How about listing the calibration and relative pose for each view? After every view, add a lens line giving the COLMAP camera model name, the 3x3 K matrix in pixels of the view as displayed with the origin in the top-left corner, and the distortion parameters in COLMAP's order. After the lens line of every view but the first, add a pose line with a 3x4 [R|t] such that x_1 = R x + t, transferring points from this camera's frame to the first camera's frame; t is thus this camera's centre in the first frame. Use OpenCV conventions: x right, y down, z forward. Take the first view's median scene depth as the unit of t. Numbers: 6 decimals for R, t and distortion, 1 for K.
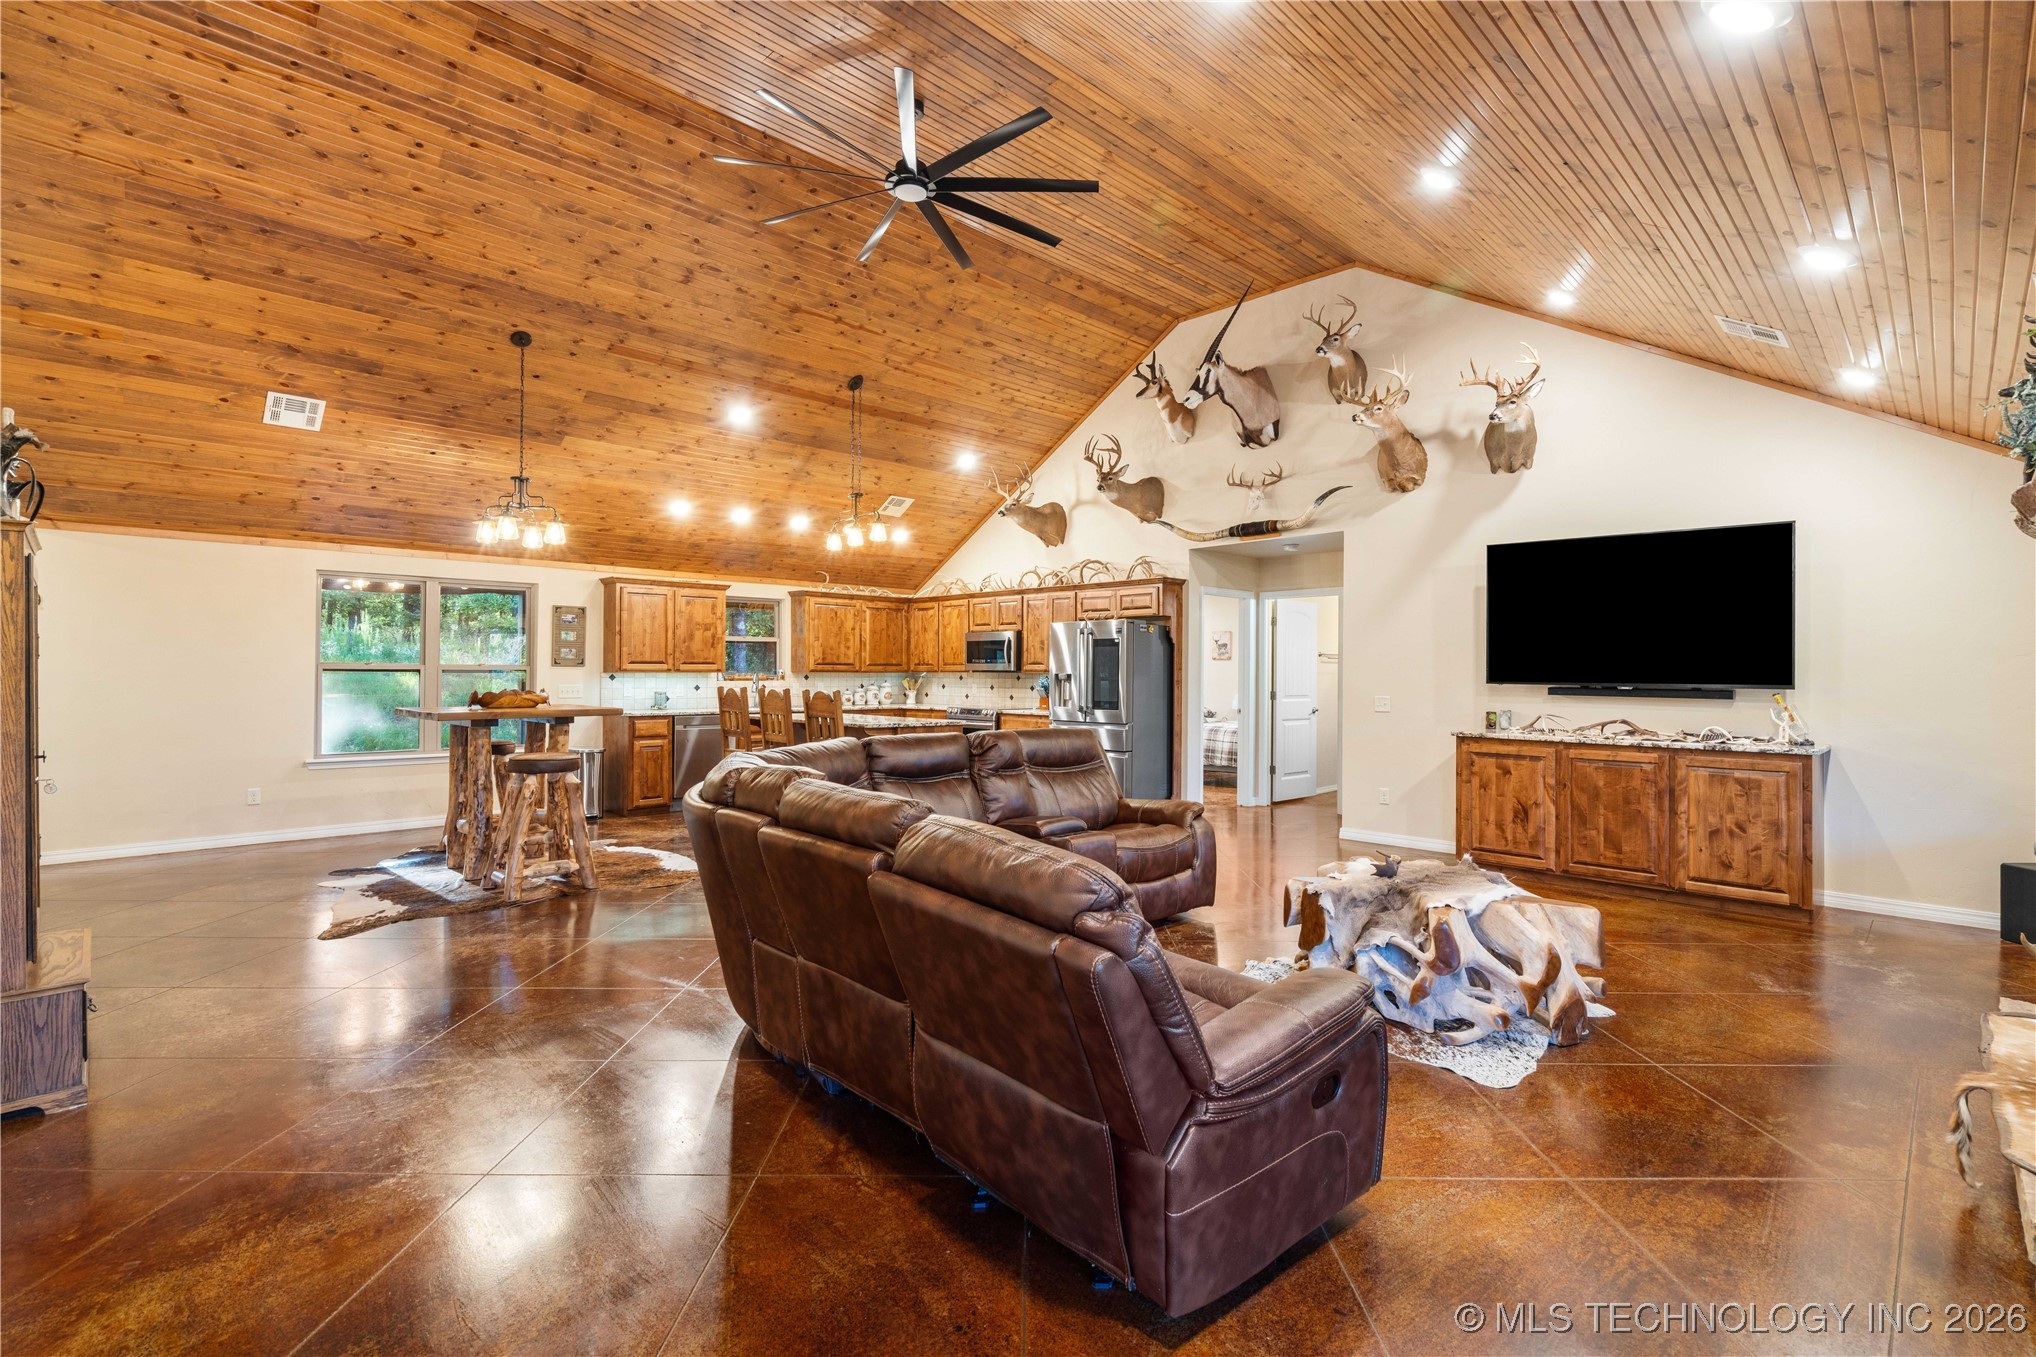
lens RADIAL K [[921.5, 0, 1029.1], [0, 921.5, 663.9], [0, 0, 1]] dist [-0.000578, 0.002108]
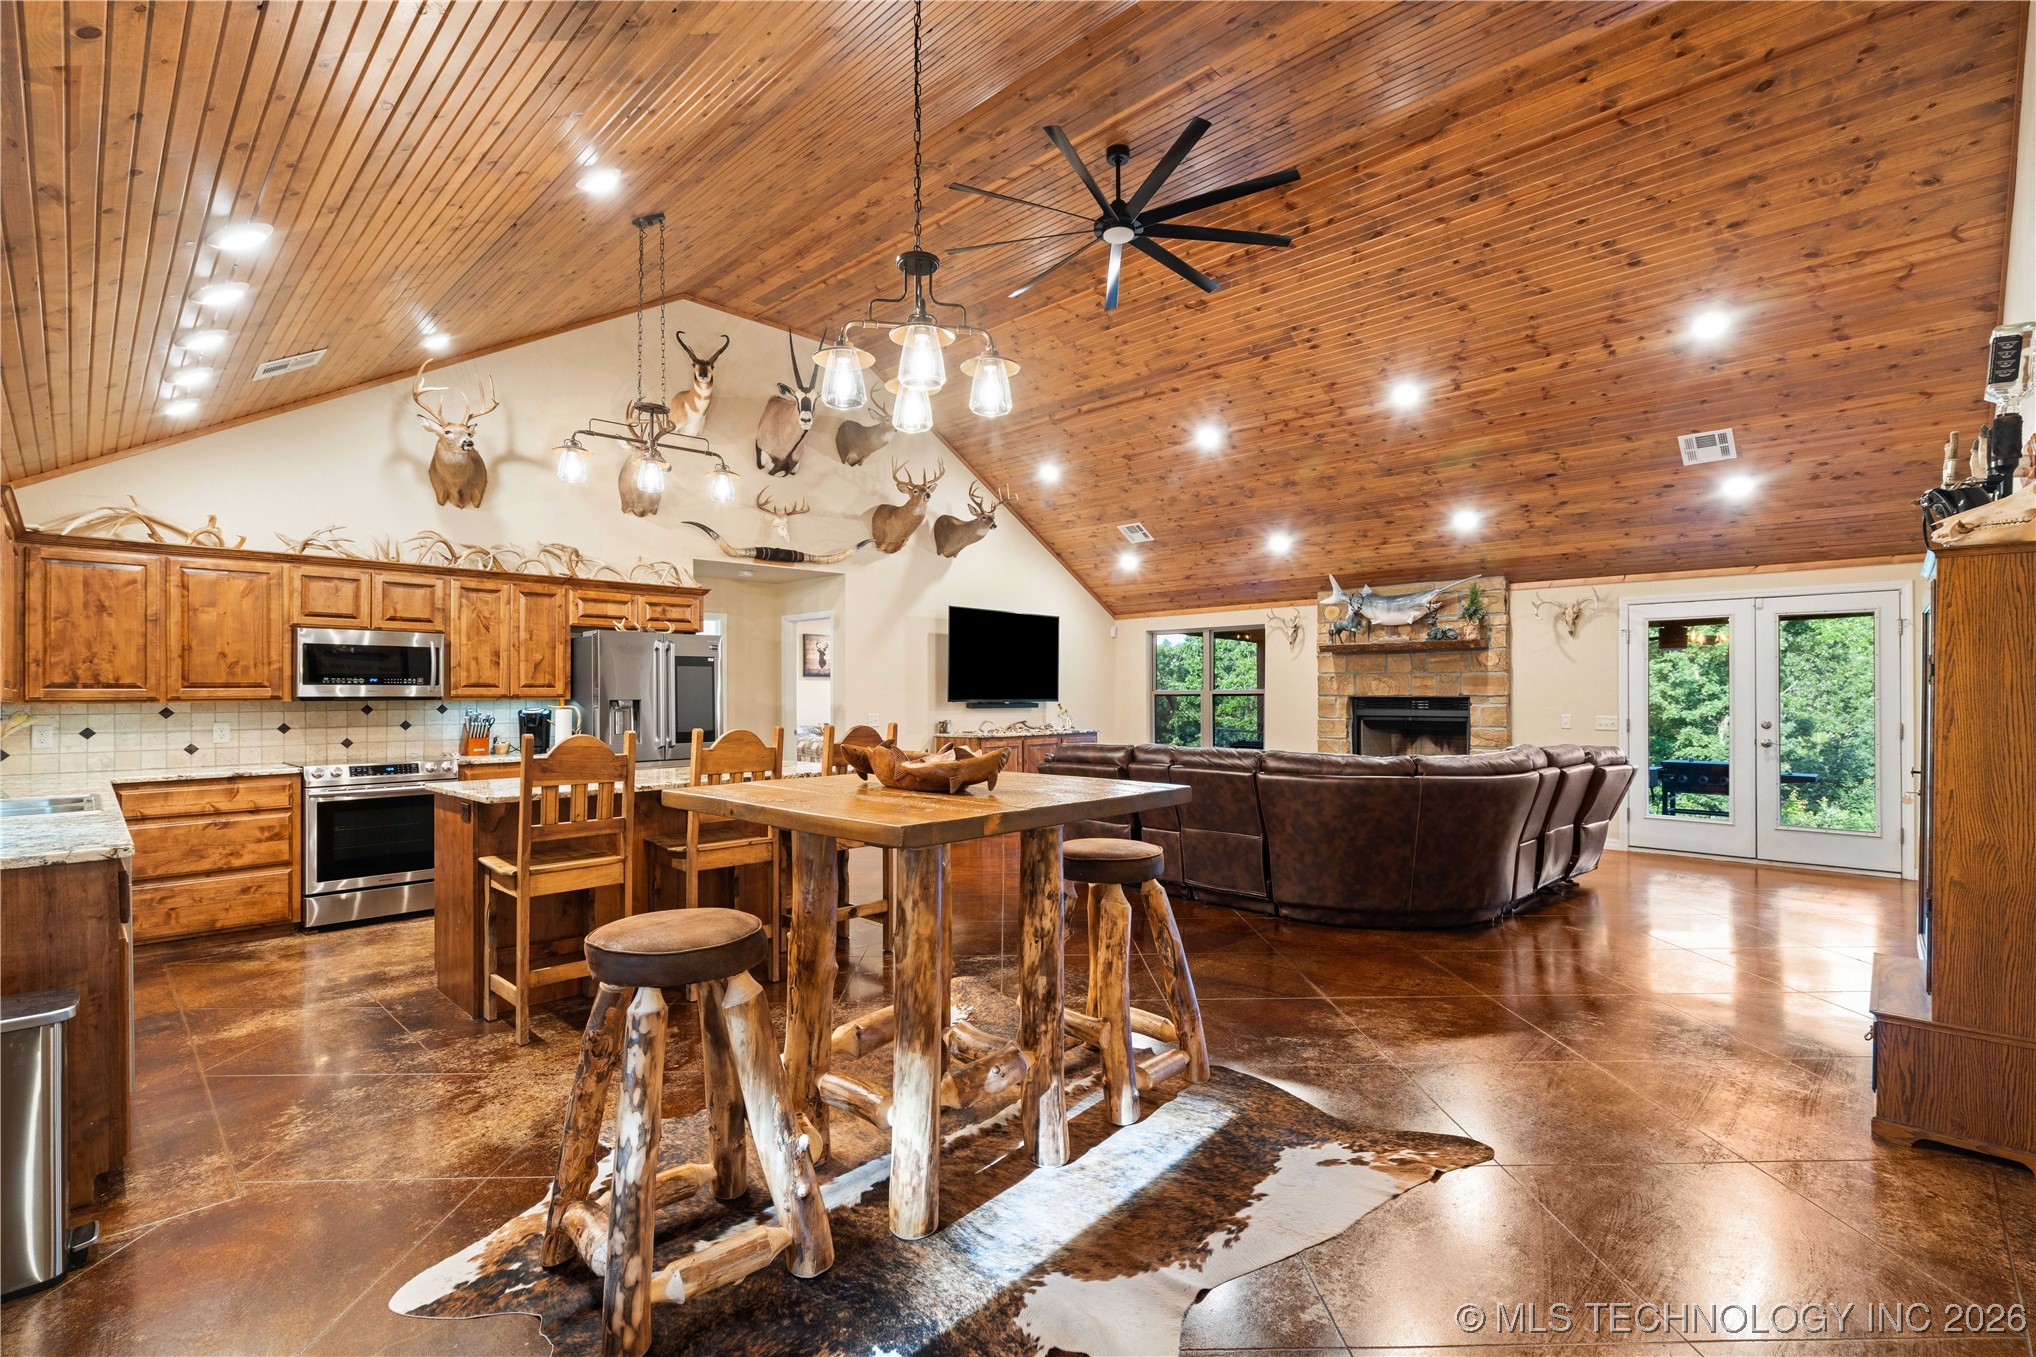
lens RADIAL K [[921.5, 0, 1018.1], [0, 921.5, 685.5], [0, 0, 1]] dist [-0.000578, 0.002108]
pose [[-0.014268, 0.004240, 0.999889, -0.738722], [-0.003185, 0.999986, -0.004286, 0.001332], [-0.999893, -0.003246, -0.014255, 0.712237]]
